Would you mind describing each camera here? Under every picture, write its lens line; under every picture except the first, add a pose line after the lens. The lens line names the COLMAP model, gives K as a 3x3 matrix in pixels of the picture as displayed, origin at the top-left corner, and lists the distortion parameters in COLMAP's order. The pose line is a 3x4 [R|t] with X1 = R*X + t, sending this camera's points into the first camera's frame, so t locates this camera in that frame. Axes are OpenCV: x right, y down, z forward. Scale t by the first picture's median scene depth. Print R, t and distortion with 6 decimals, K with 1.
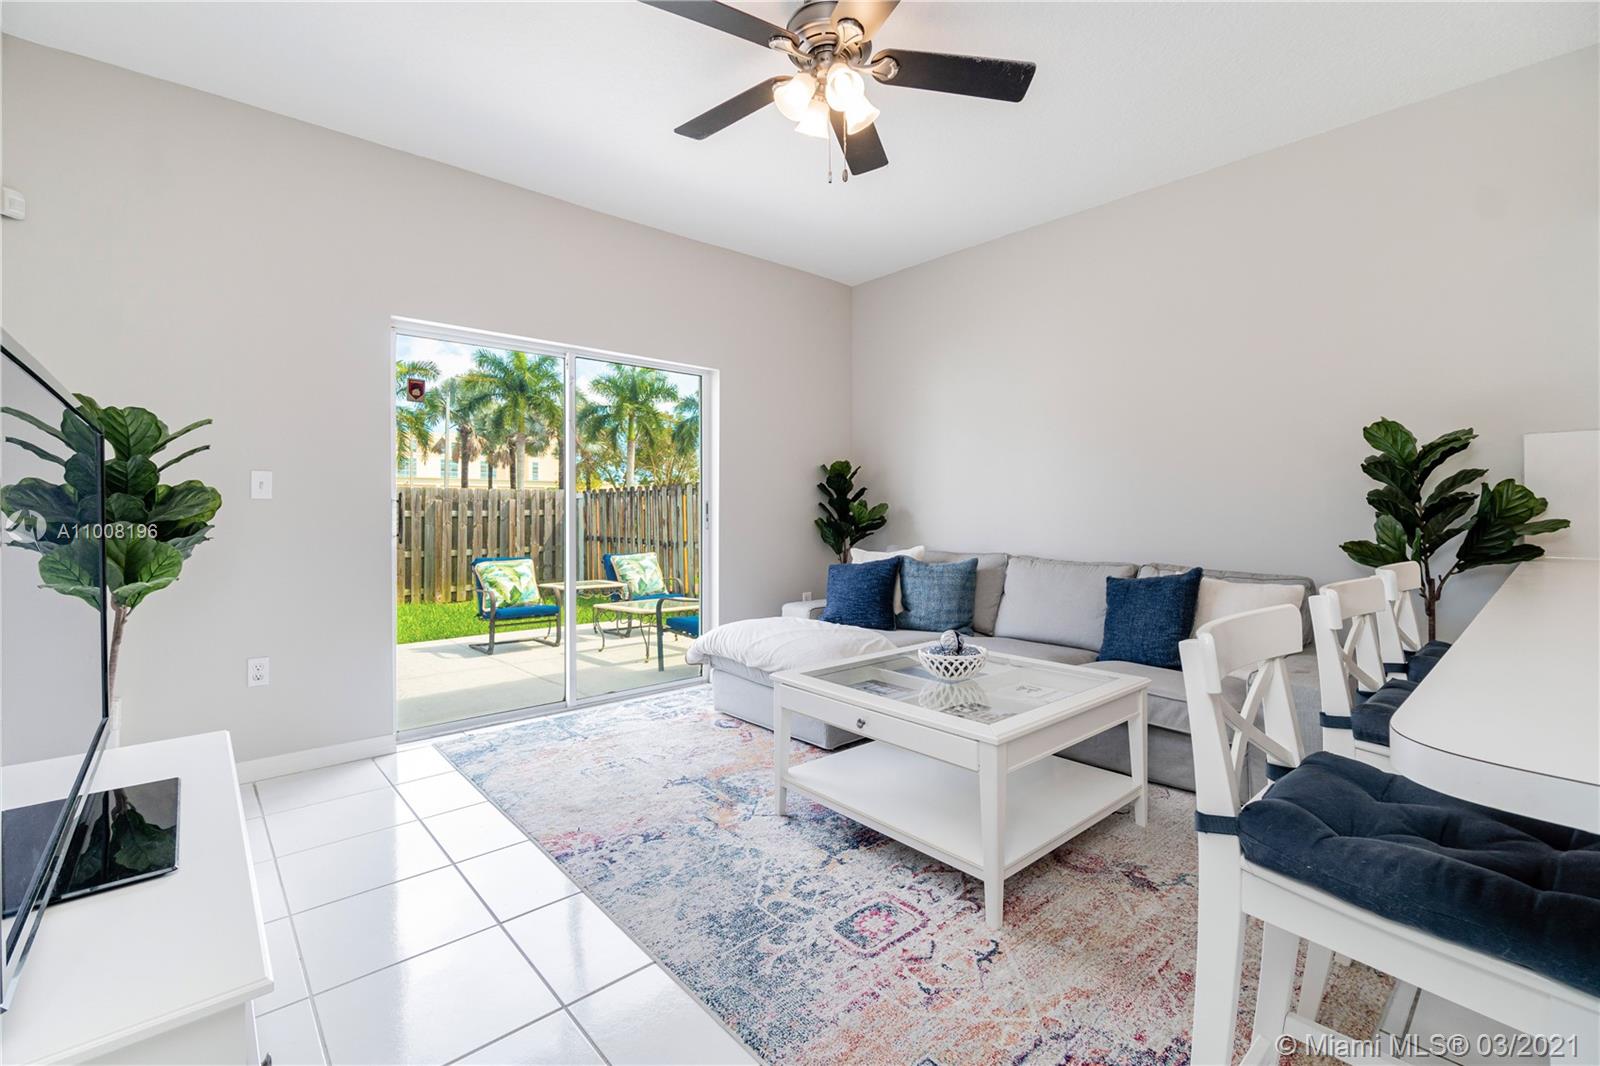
lens RADIAL K [[681.6, 0, 808.5], [0, 681.6, 521.6], [0, 0, 1]] dist [0.000530, -0.000115]
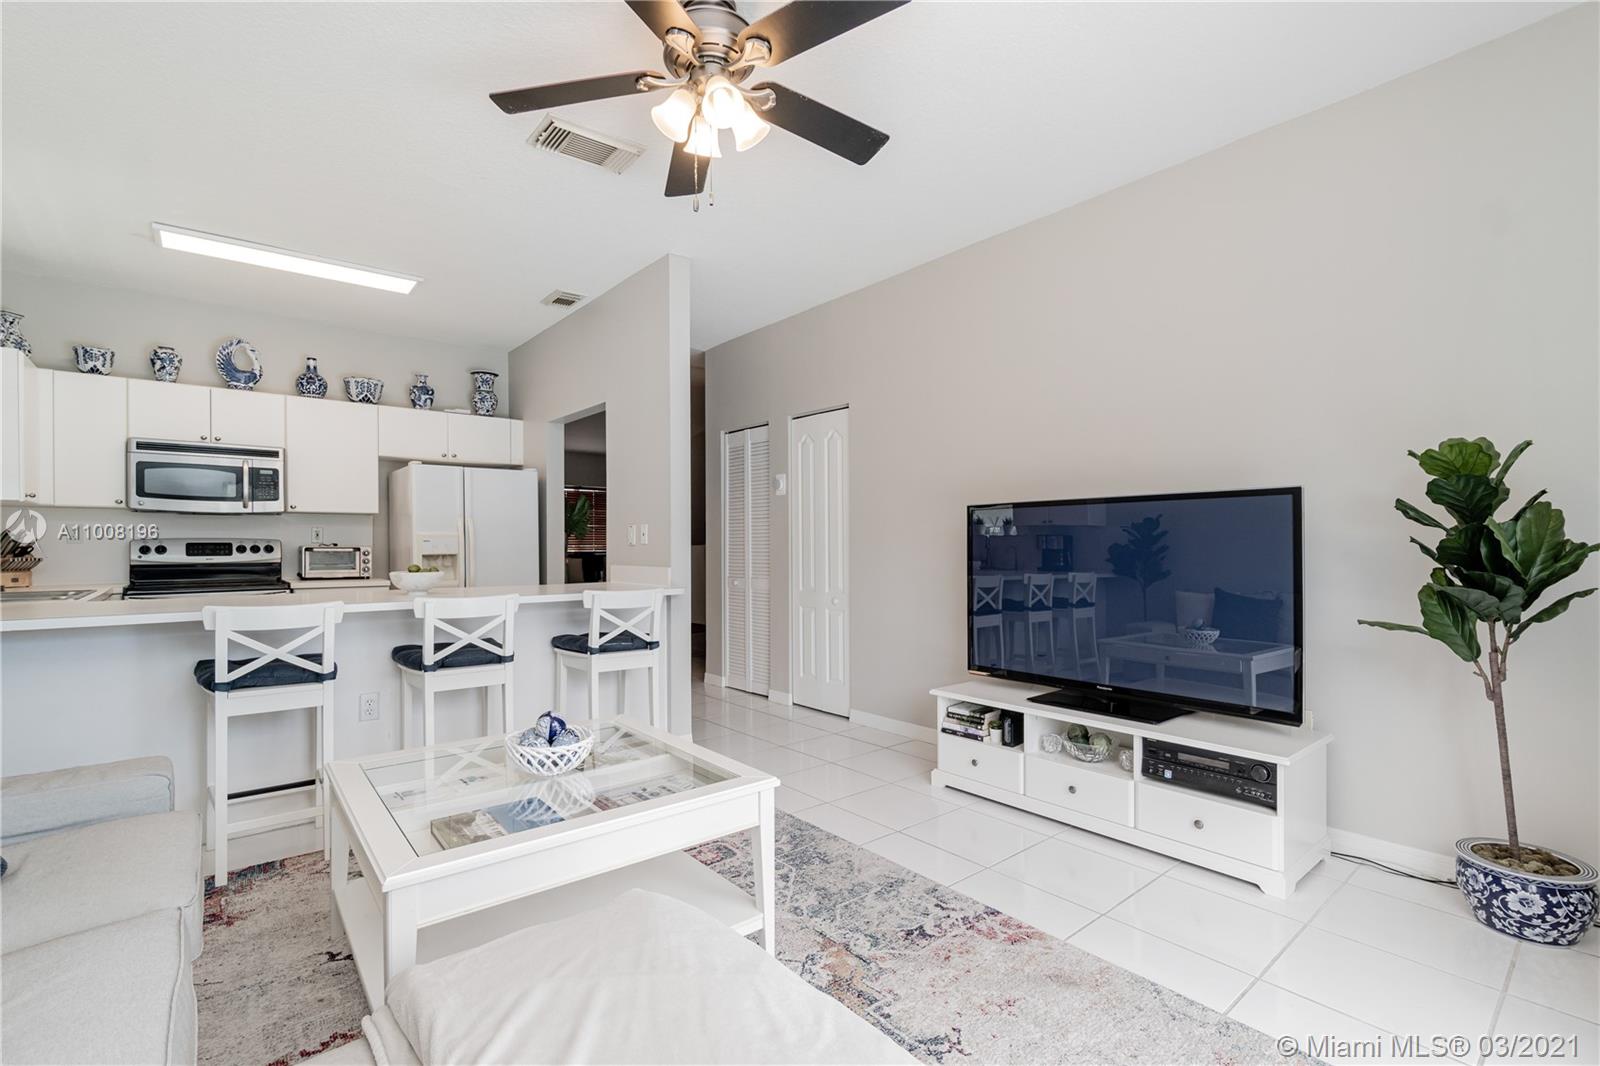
lens RADIAL K [[681.6, 0, 799.5], [0, 681.6, 540.7], [0, 0, 1]] dist [0.000530, -0.000115]
pose [[-0.999224, -0.003921, 0.039192, -0.117714], [-0.003602, 0.999960, 0.008208, -0.046770], [-0.039223, 0.008060, -0.999198, 1.965186]]
